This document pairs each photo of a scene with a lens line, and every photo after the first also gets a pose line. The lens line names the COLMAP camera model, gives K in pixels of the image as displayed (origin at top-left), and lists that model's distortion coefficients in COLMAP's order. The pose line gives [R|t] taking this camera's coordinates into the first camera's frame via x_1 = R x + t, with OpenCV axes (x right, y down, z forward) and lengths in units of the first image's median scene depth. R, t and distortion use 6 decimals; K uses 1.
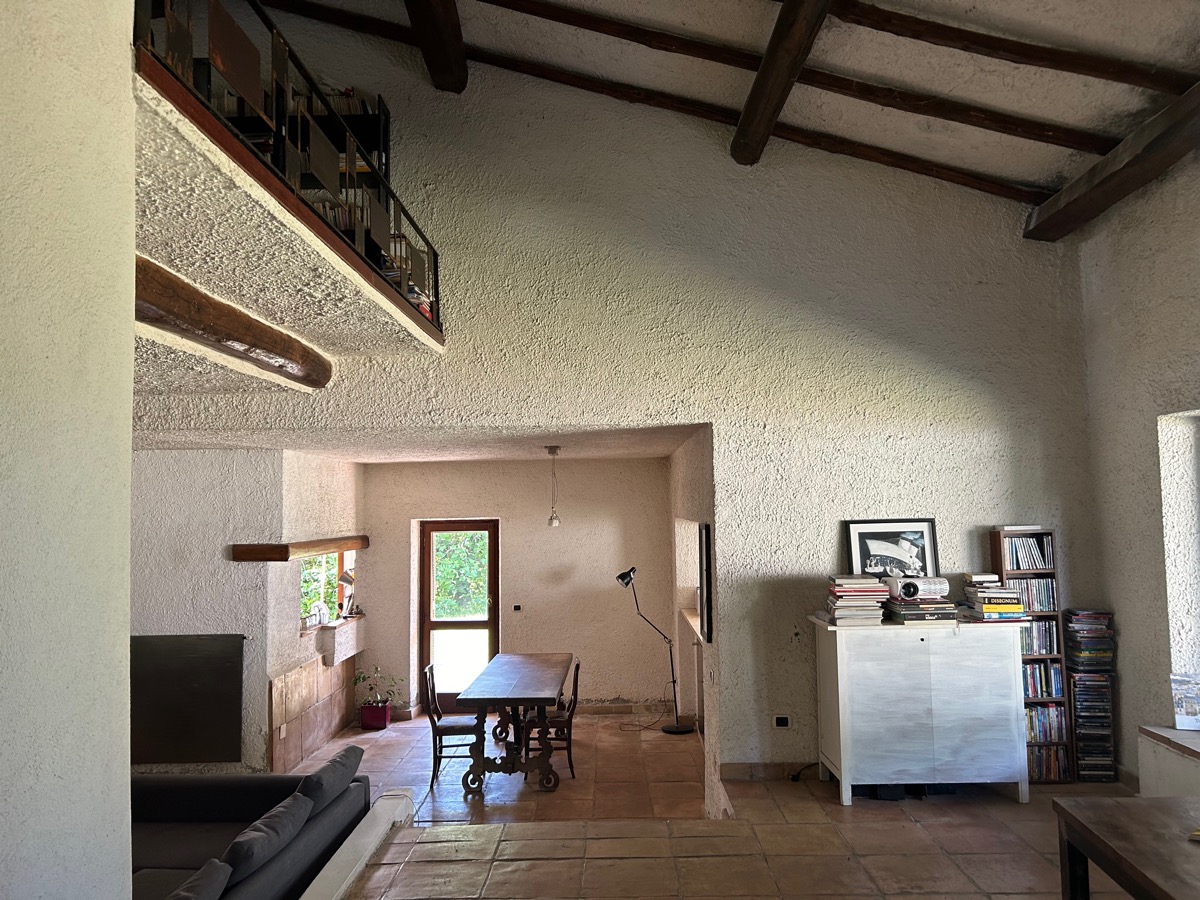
lens RADIAL K [[901.9, 0, 607.7], [0, 901.9, 451.6], [0, 0, 1]] dist [0.044798, -0.049953]
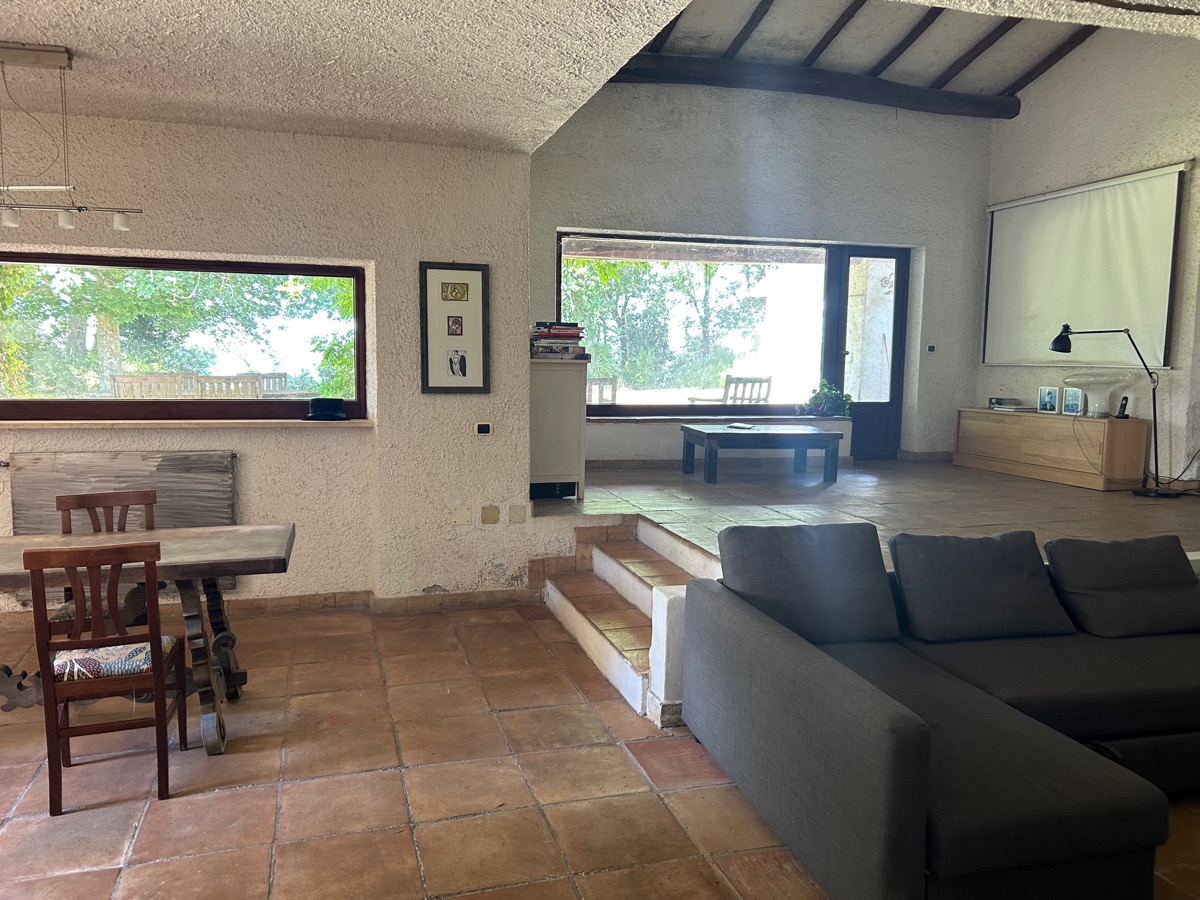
lens RADIAL K [[901.9, 0, 589.1], [0, 901.9, 458.8], [0, 0, 1]] dist [0.044798, -0.049953]
pose [[-0.285246, -0.097709, 0.953461, -0.840610], [-0.067653, 0.994361, 0.081661, 0.202456], [-0.956064, -0.041211, -0.290248, 1.205515]]
